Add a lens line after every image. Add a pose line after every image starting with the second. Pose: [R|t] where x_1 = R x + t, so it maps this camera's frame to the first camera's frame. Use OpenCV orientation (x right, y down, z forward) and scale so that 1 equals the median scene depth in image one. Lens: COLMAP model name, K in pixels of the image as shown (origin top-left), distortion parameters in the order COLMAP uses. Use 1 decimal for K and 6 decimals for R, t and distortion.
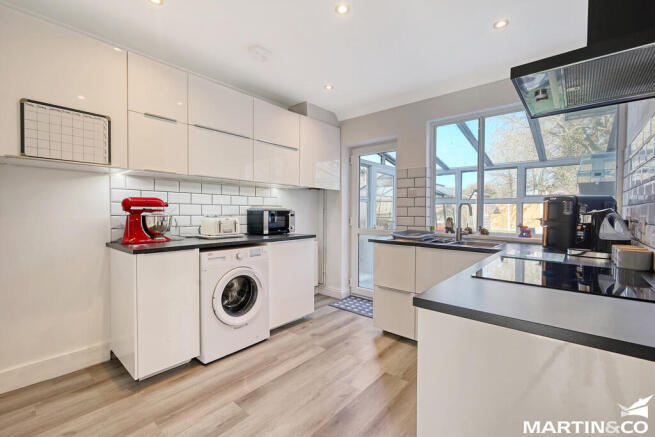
lens RADIAL K [[284.3, 0, 327.0], [0, 284.3, 218.2], [0, 0, 1]] dist [-0.002299, -0.000133]
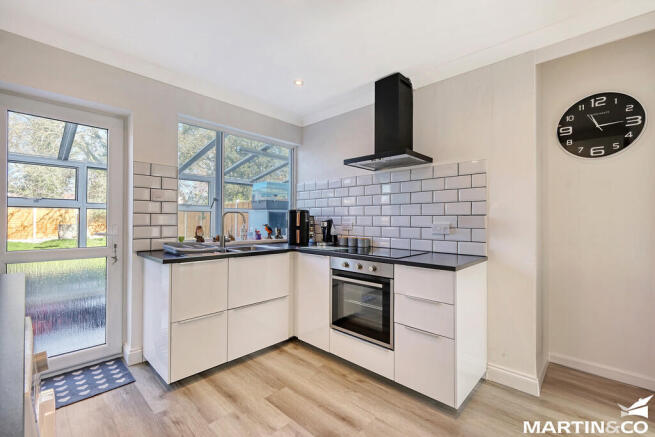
lens RADIAL K [[284.3, 0, 328.8], [0, 284.3, 216.5], [0, 0, 1]] dist [-0.002299, -0.000133]
pose [[0.039249, 0.011194, 0.999167, -0.544185], [0.011085, 0.999871, -0.011638, -0.018757], [-0.999168, 0.011532, 0.039120, 0.589401]]
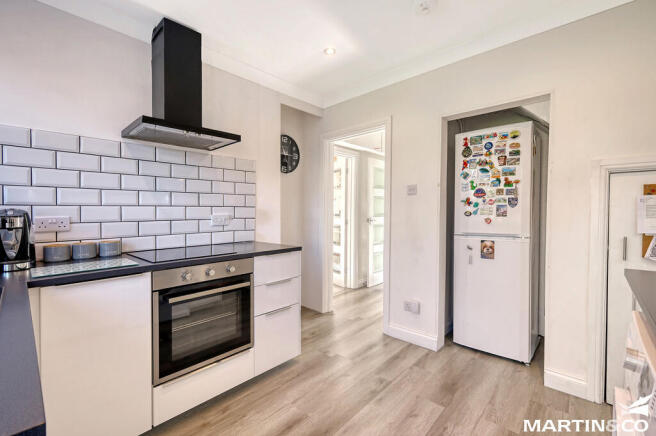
lens RADIAL K [[284.7, 0, 329.4], [0, 284.7, 218.8], [0, 0, 1]] dist [-0.002299, -0.000133]
pose [[-0.999714, 0.006083, 0.023111, 0.013465], [0.007043, 0.999105, 0.041697, -0.025441], [-0.022837, 0.041848, -0.998863, 1.166566]]
